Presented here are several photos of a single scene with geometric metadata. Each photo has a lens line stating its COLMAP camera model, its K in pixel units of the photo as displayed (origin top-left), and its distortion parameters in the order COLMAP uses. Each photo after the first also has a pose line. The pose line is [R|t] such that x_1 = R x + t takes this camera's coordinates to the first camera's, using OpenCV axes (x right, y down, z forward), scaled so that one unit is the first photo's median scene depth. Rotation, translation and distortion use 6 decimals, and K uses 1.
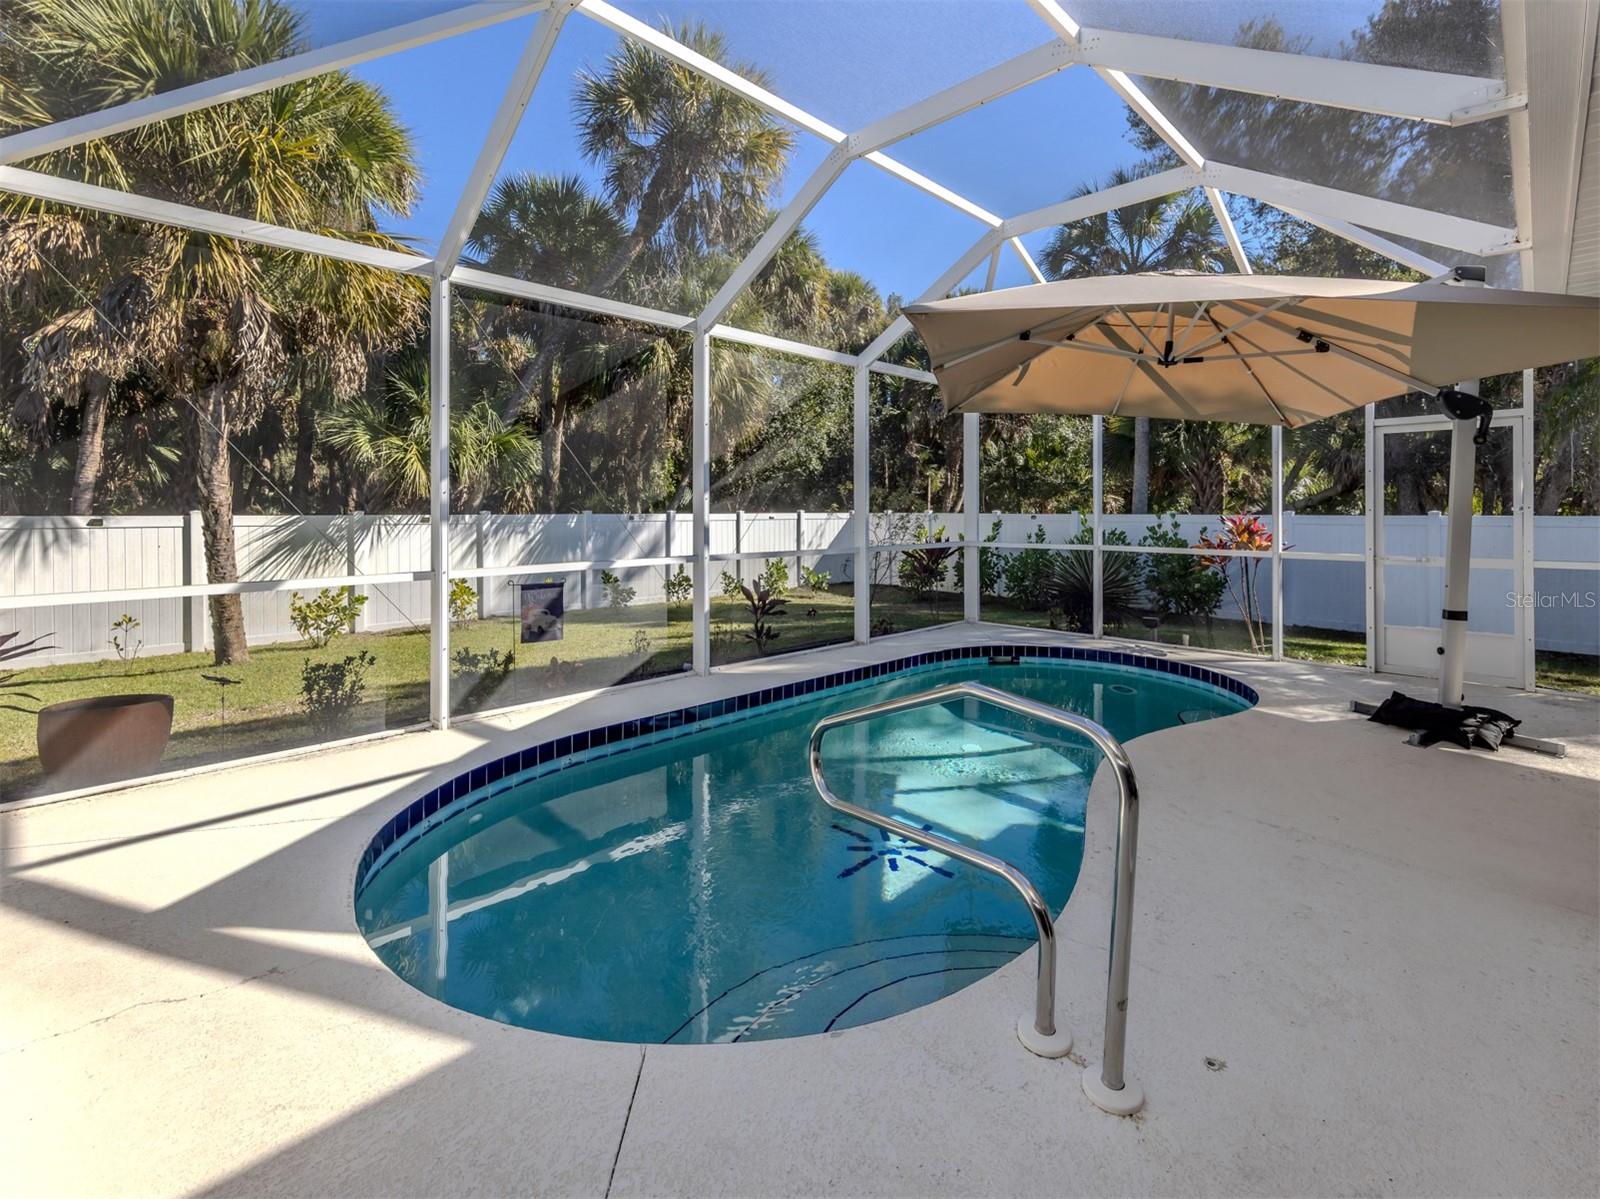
lens RADIAL K [[663.8, 0, 804.4], [0, 663.8, 519.5], [0, 0, 1]] dist [0.006677, -0.000044]
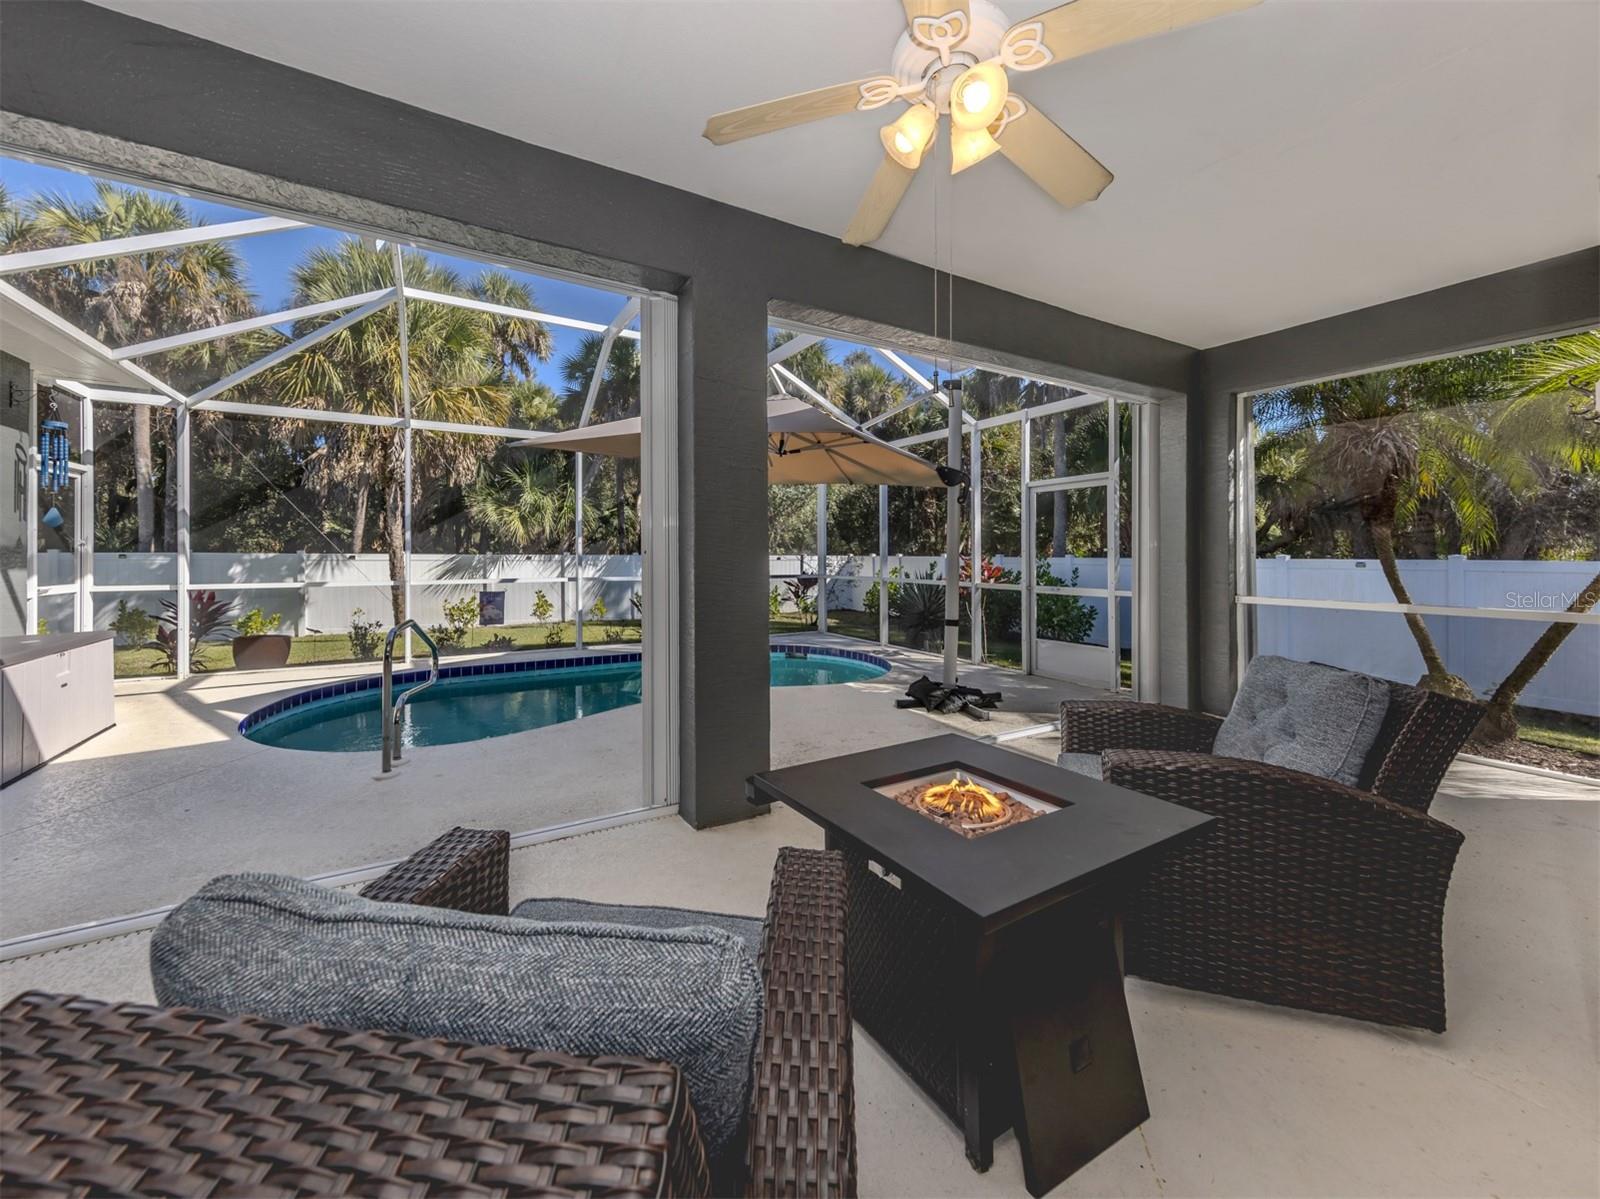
lens RADIAL K [[546.1, 0, 793.3], [0, 546.1, 564.7], [0, 0, 1]] dist [0.001486, 0.000076]
pose [[0.963286, 0.009195, -0.268321, 0.574194], [-0.008592, 0.999957, 0.003423, 0.010564], [0.268341, -0.000992, 0.963323, -0.132554]]
